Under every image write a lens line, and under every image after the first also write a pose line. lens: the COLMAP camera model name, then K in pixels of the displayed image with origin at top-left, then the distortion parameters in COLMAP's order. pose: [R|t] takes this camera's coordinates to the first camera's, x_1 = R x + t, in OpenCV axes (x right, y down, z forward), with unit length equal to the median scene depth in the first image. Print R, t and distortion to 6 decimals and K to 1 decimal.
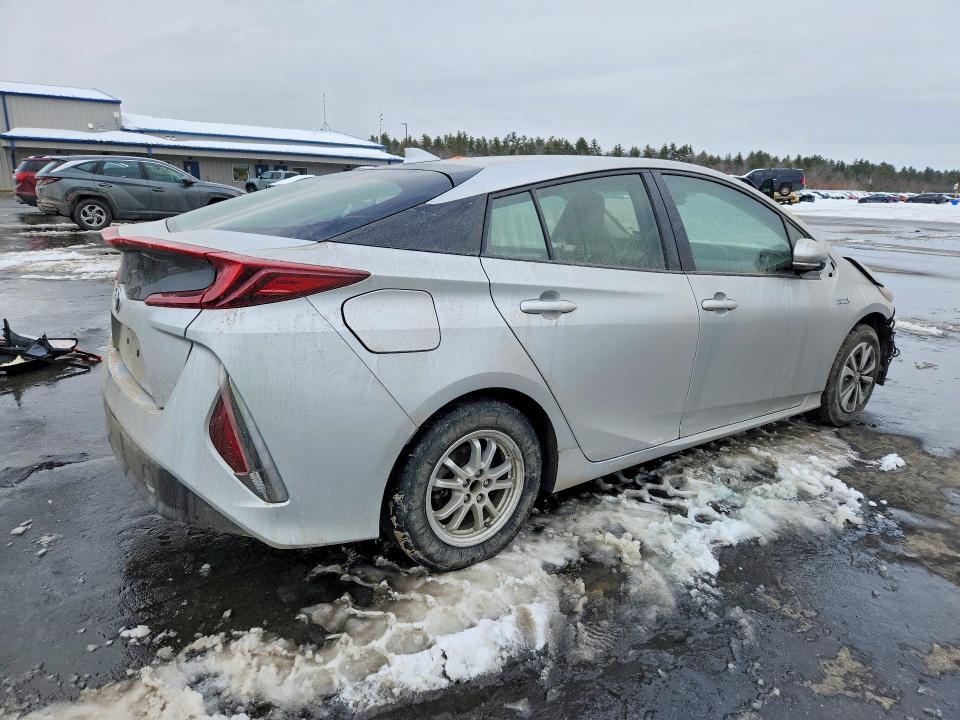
lens RADIAL K [[650.7, 0, 480.0], [0, 650.7, 360.0], [0, 0, 1]] dist [0.005100, -0.001323]
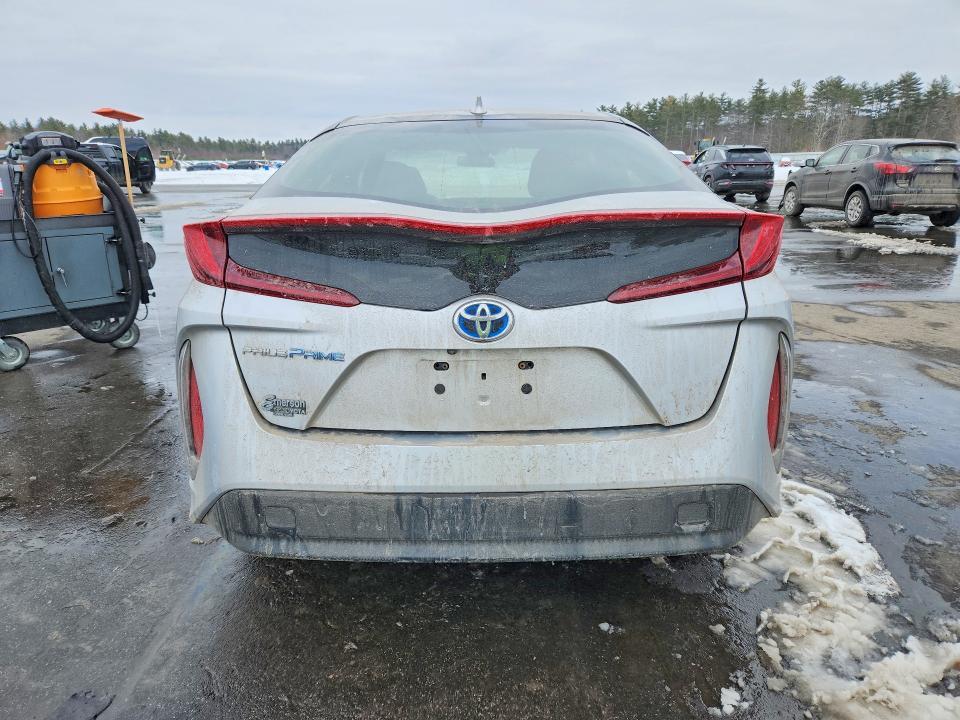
lens RADIAL K [[650.7, 0, 480.0], [0, 650.7, 360.0], [0, 0, 1]] dist [0.005100, -0.001323]
pose [[0.589034, -0.259619, 0.765269, -1.163325], [0.226921, 0.962025, 0.151706, -0.166638], [-0.775594, 0.084296, 0.625579, 0.674316]]
